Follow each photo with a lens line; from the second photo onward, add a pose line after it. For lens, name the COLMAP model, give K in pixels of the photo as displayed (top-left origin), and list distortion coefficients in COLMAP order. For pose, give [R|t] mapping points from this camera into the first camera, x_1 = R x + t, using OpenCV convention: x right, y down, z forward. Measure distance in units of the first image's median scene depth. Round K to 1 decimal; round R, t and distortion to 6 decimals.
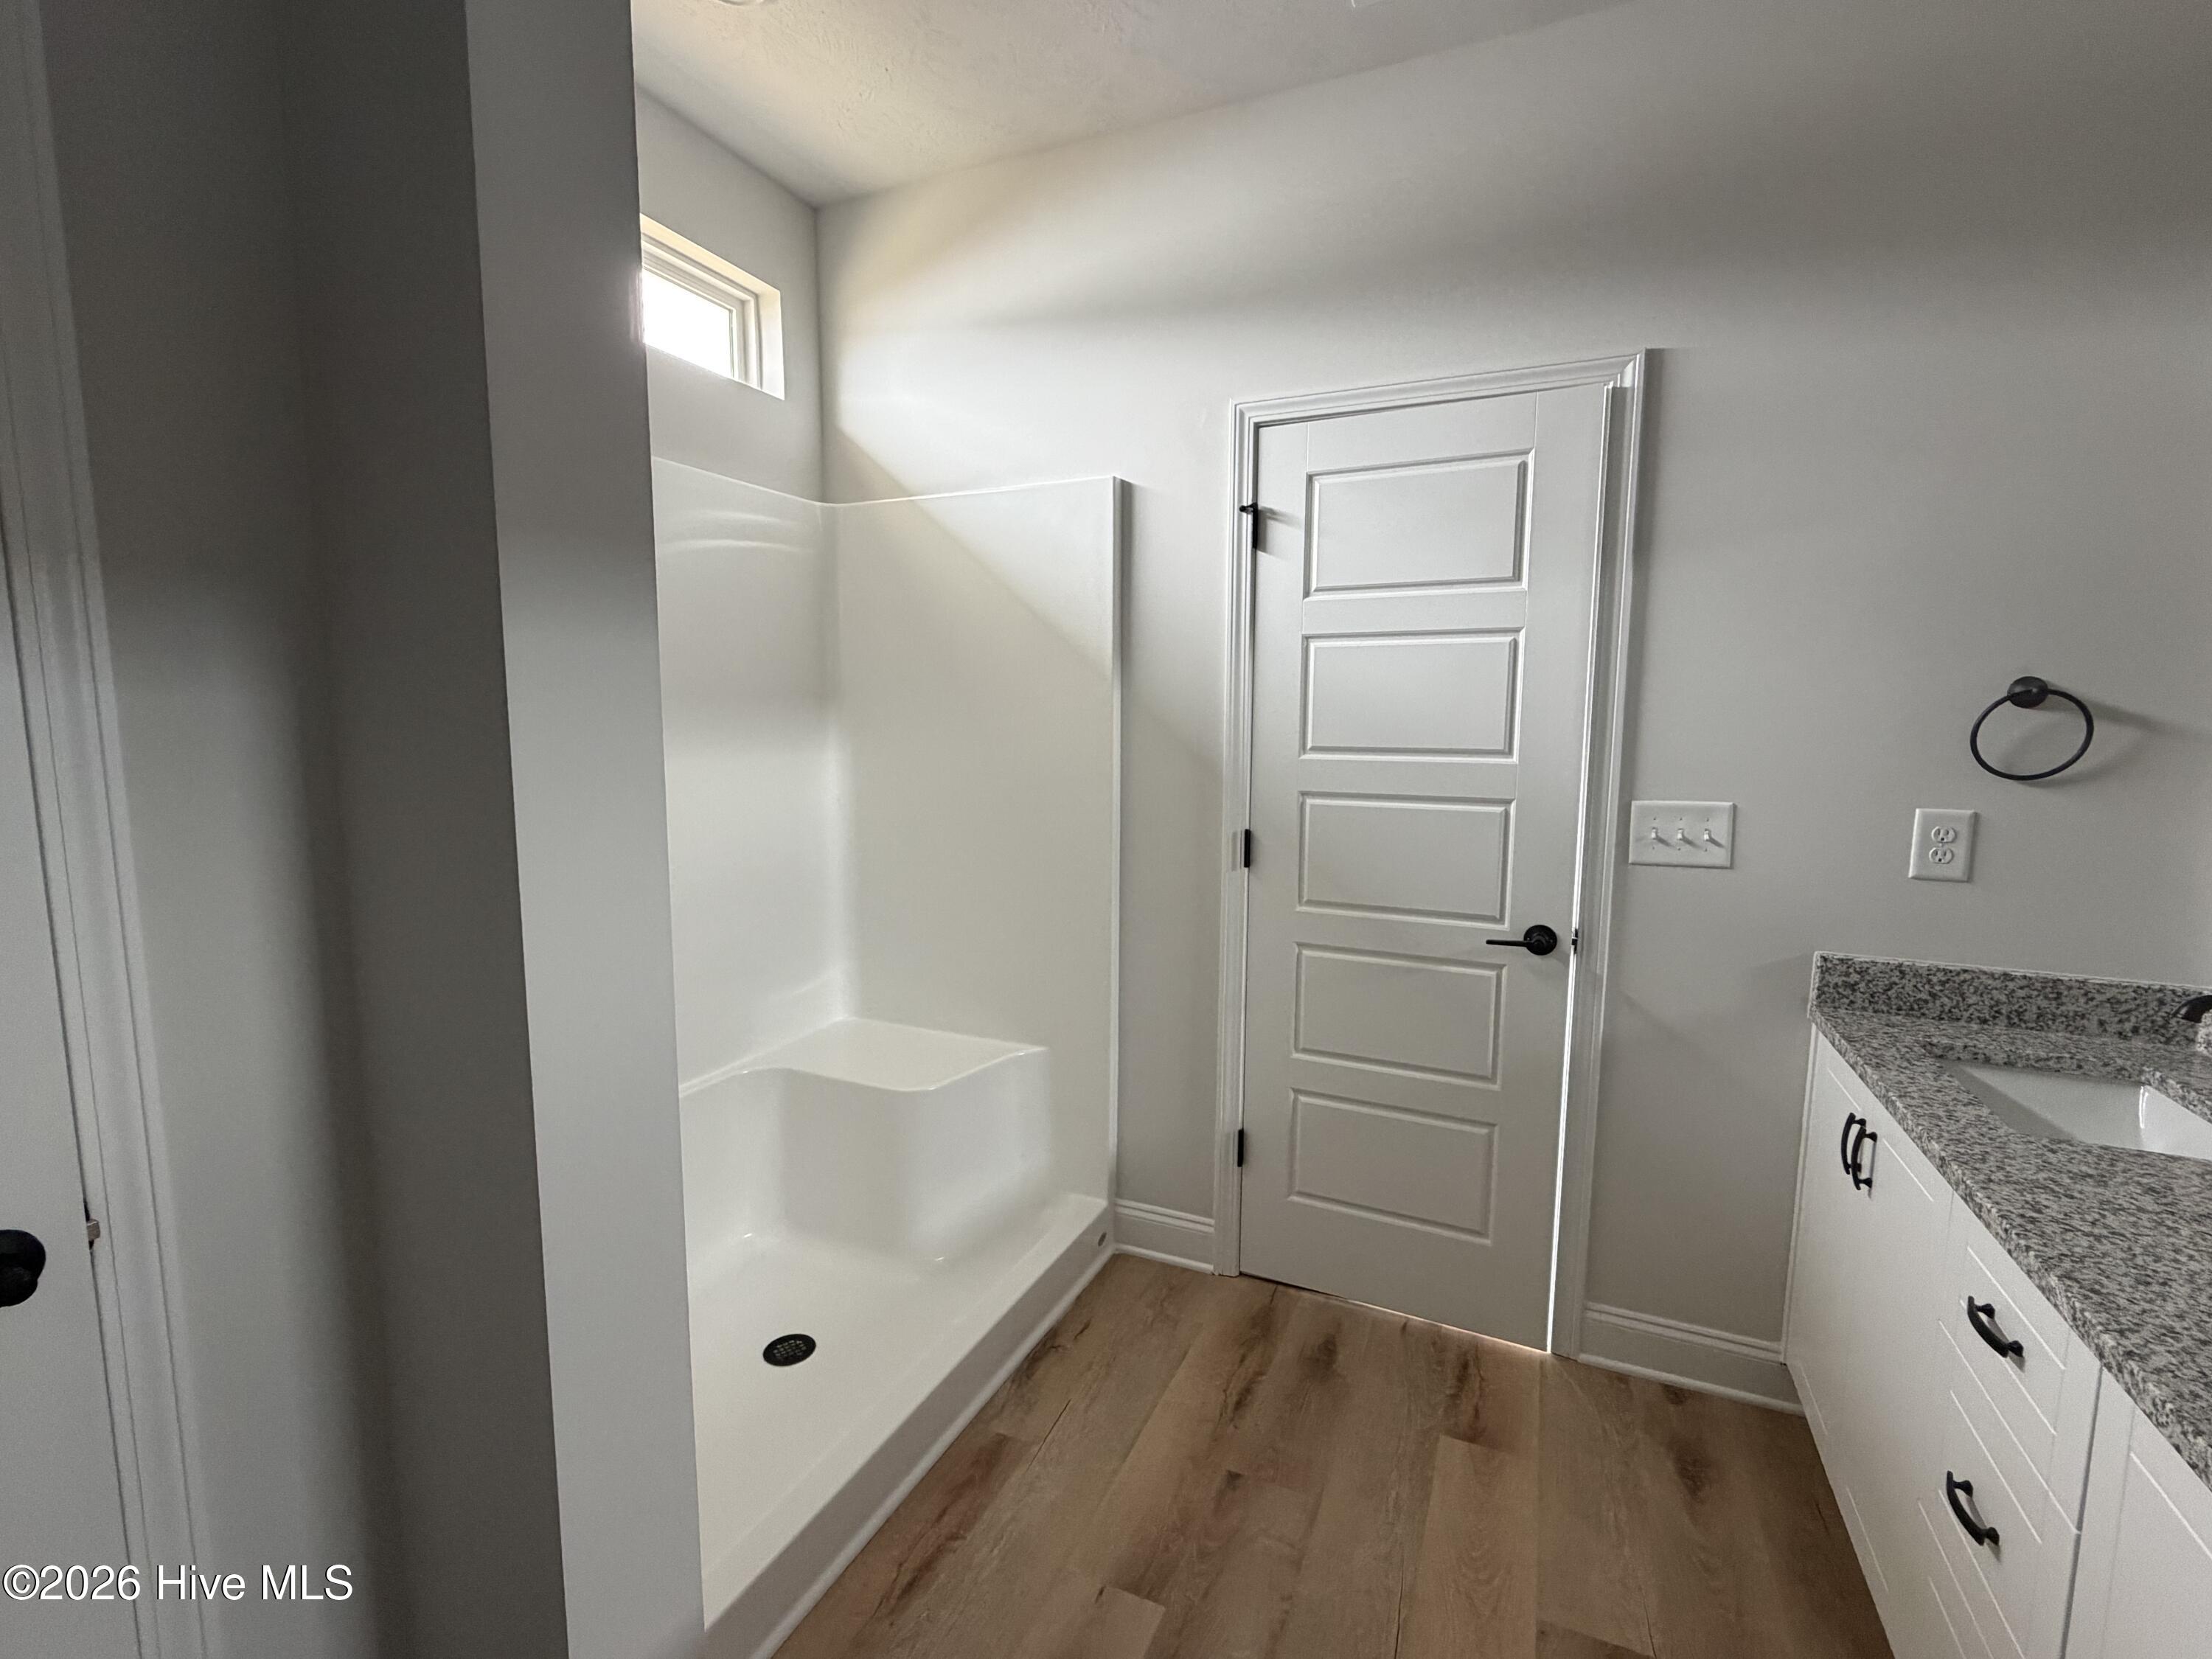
lens RADIAL K [[981.2, 0, 1104.2], [0, 981.2, 832.0], [0, 0, 1]] dist [-0.005969, 0.000294]
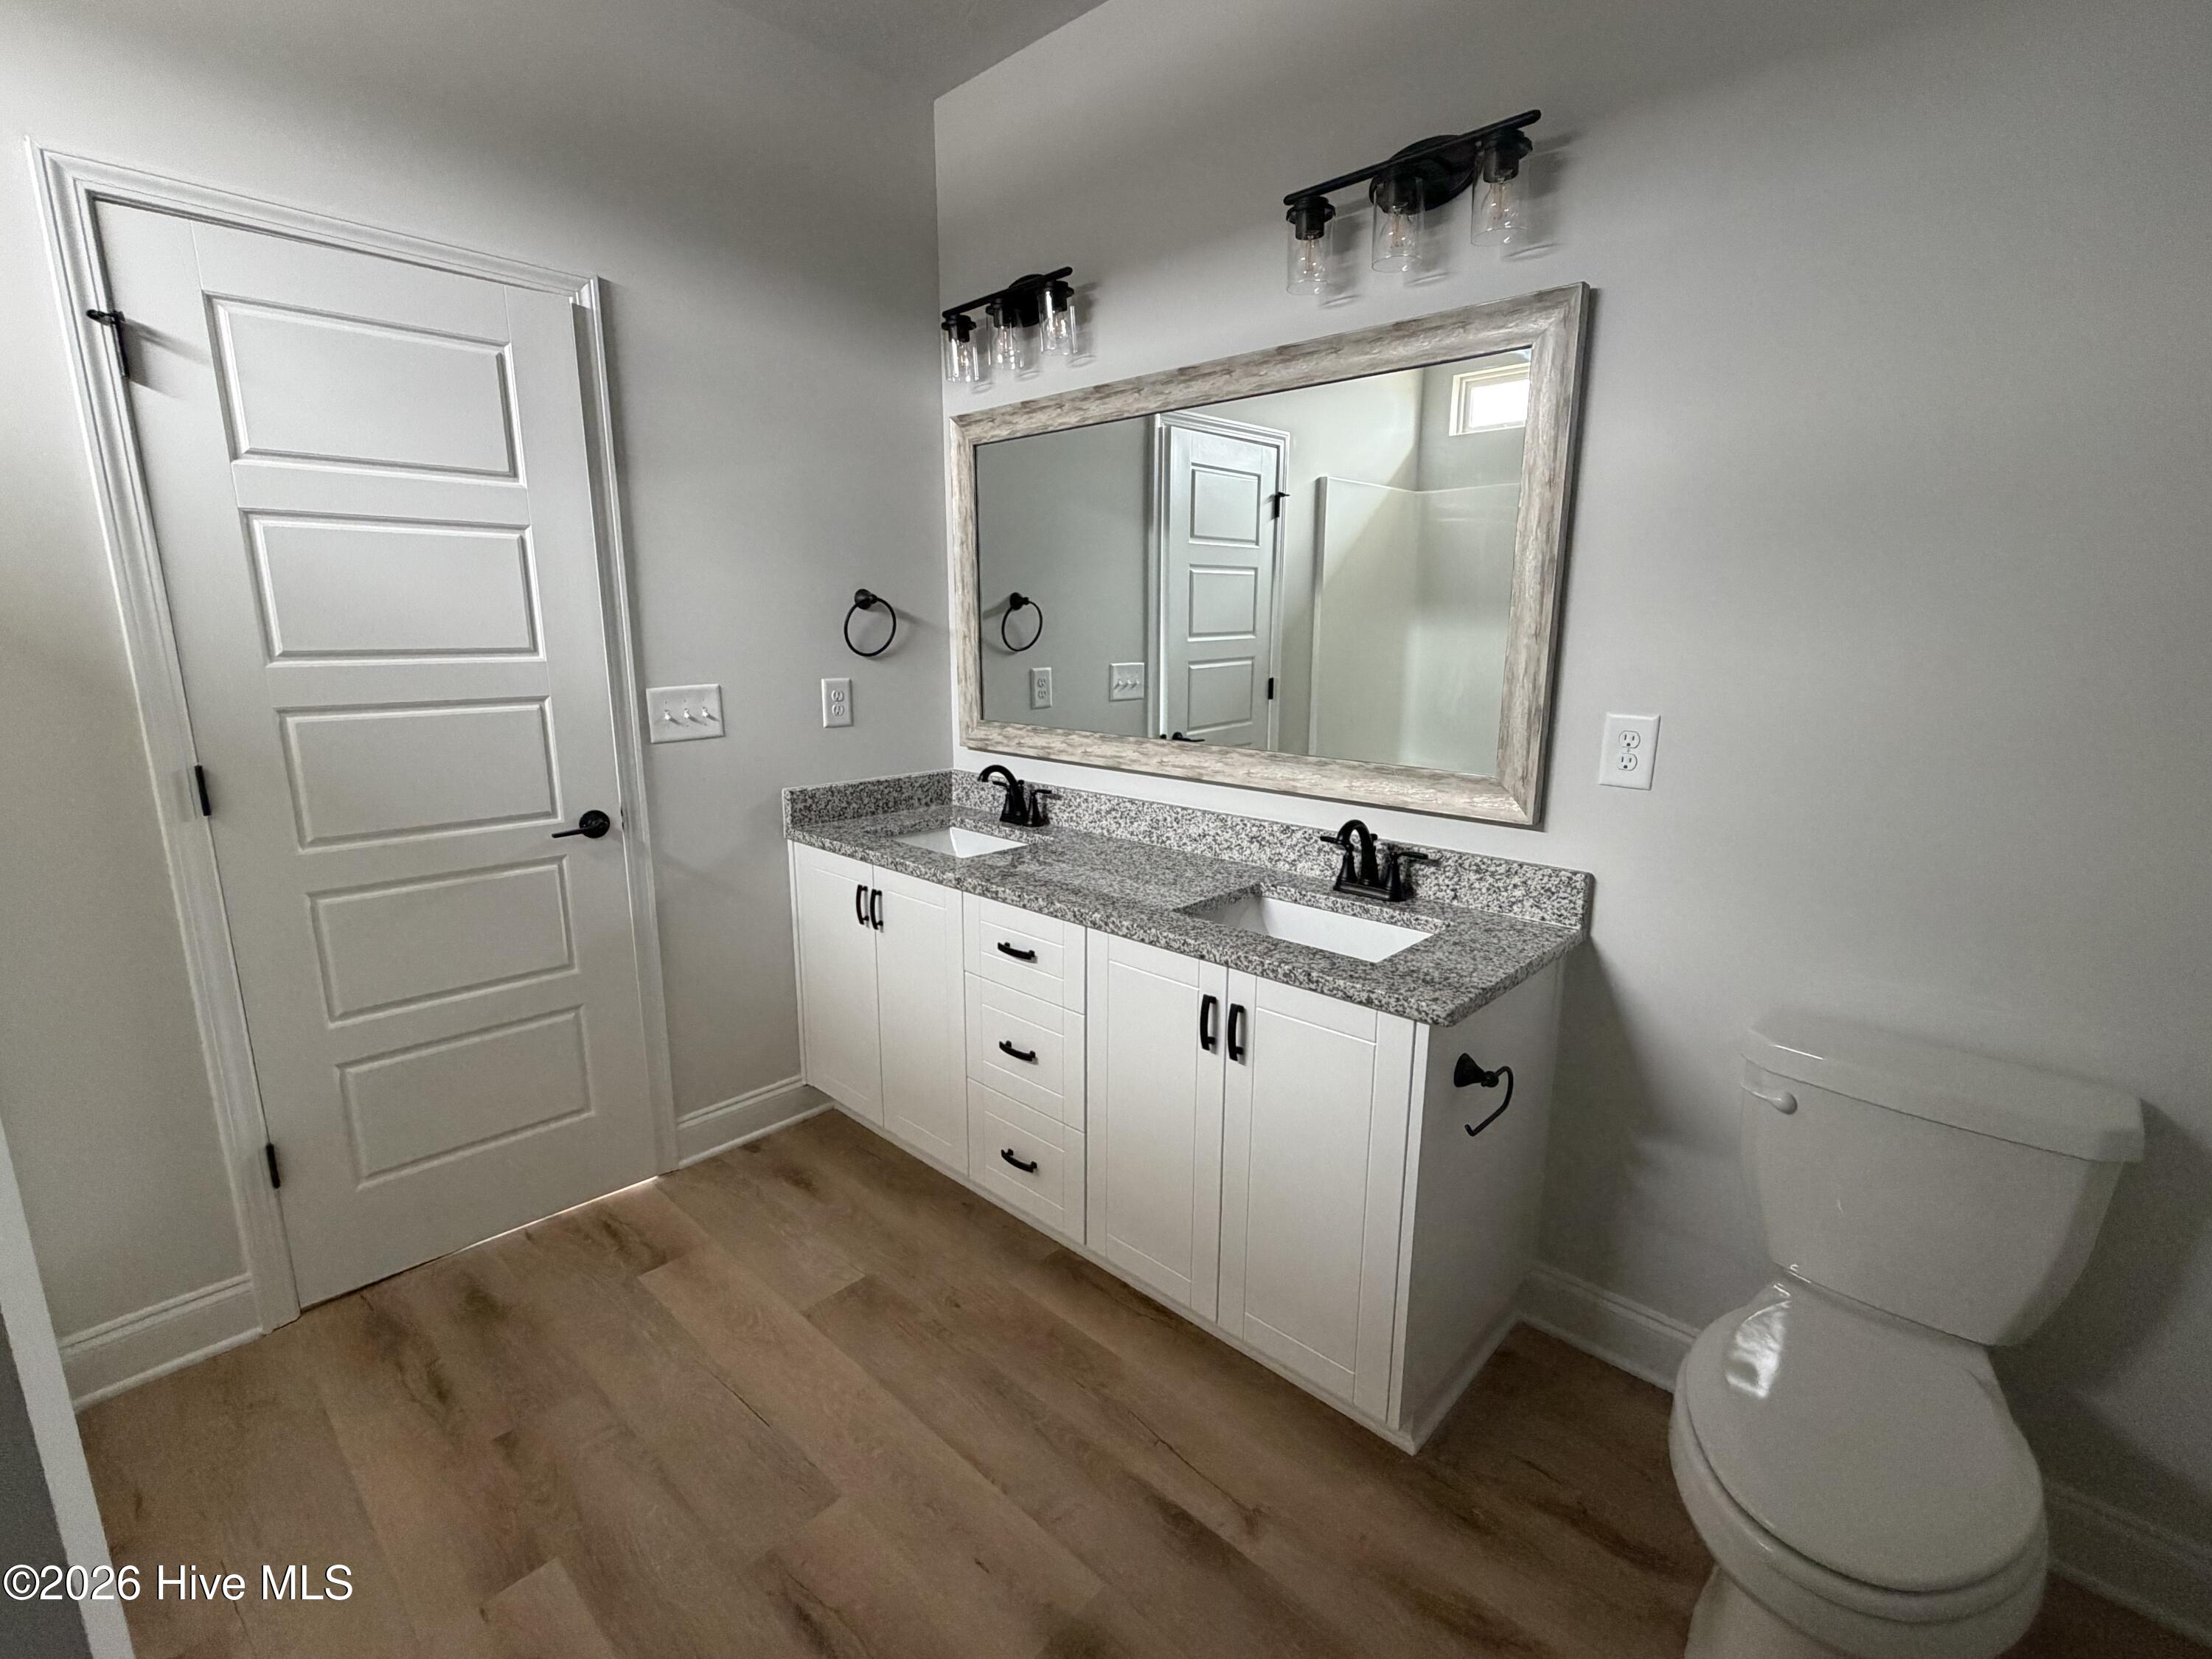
lens RADIAL K [[981.2, 0, 1109.1], [0, 981.2, 828.6], [0, 0, 1]] dist [-0.005969, 0.000294]
pose [[0.325953, -0.201562, 0.923649, -0.378719], [0.103541, 0.978741, 0.177045, -0.018477], [-0.939699, 0.037927, 0.339894, 0.100346]]
